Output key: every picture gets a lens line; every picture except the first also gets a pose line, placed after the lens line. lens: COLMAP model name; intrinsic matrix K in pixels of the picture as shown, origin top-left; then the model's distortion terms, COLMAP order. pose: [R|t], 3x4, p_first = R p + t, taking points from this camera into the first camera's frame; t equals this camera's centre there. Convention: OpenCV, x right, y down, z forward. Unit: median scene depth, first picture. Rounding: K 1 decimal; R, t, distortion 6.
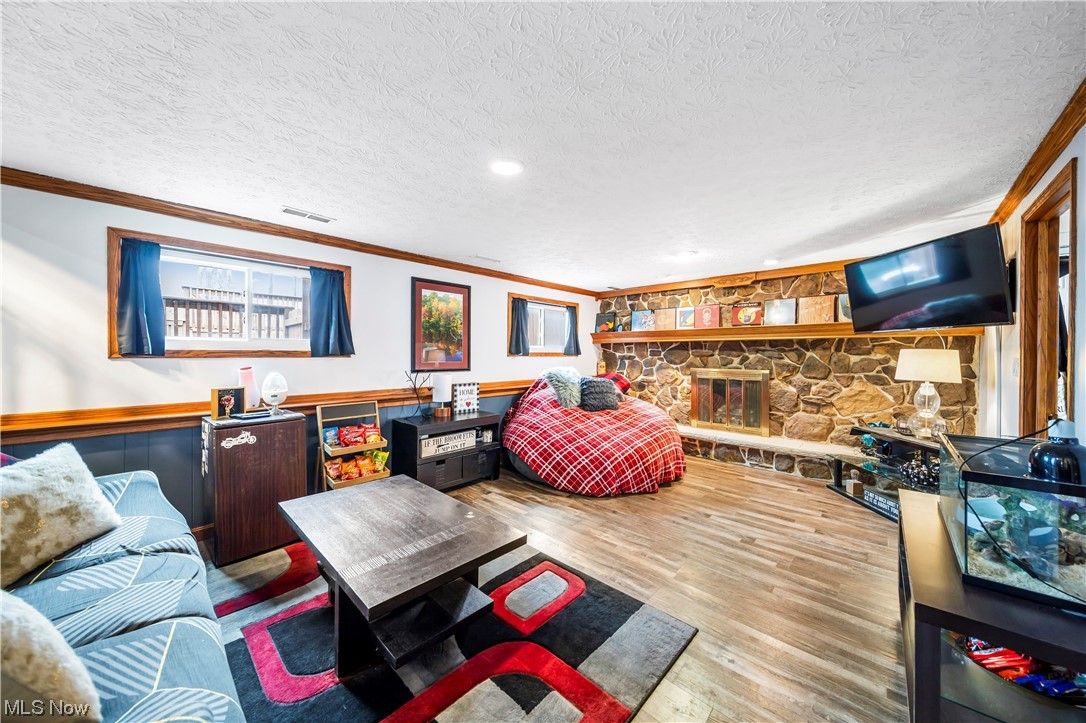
lens RADIAL K [[379.5, 0, 541.4], [0, 379.5, 352.5], [0, 0, 1]] dist [-0.000557, -0.000071]
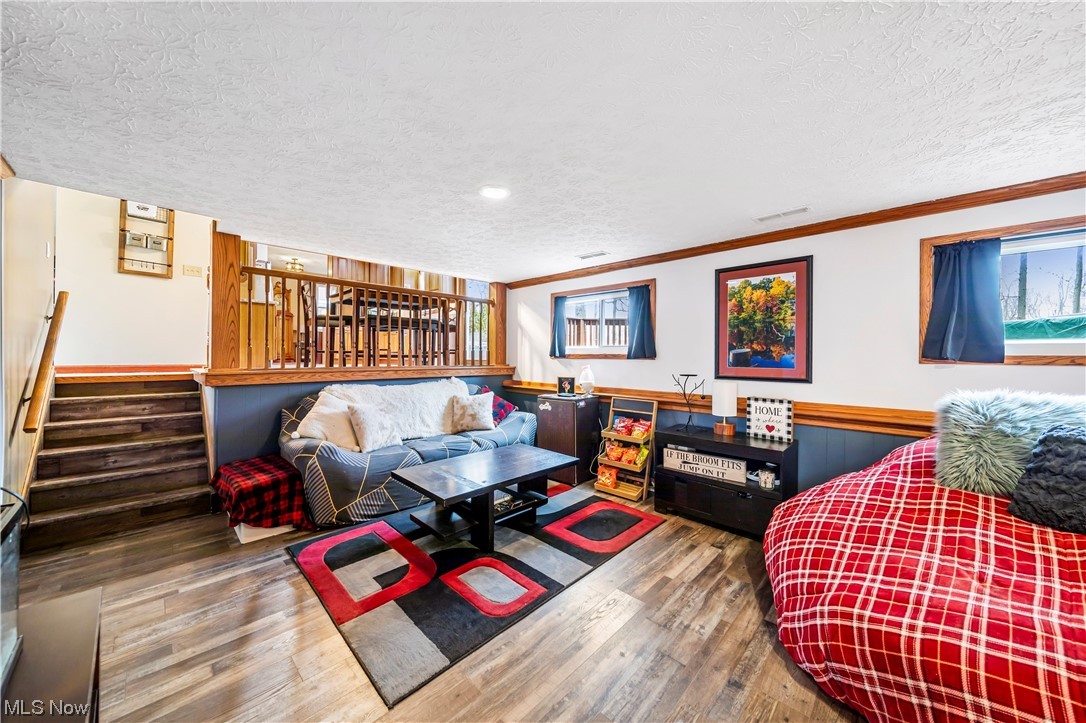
lens RADIAL K [[385.5, 0, 543.1], [0, 385.5, 350.6], [0, 0, 1]] dist [-0.000180, -0.000313]
pose [[-0.025587, -0.015496, -0.999552, 0.561373], [-0.002544, 0.999878, -0.015436, 0.003631], [0.999669, 0.002148, -0.025624, 0.619689]]
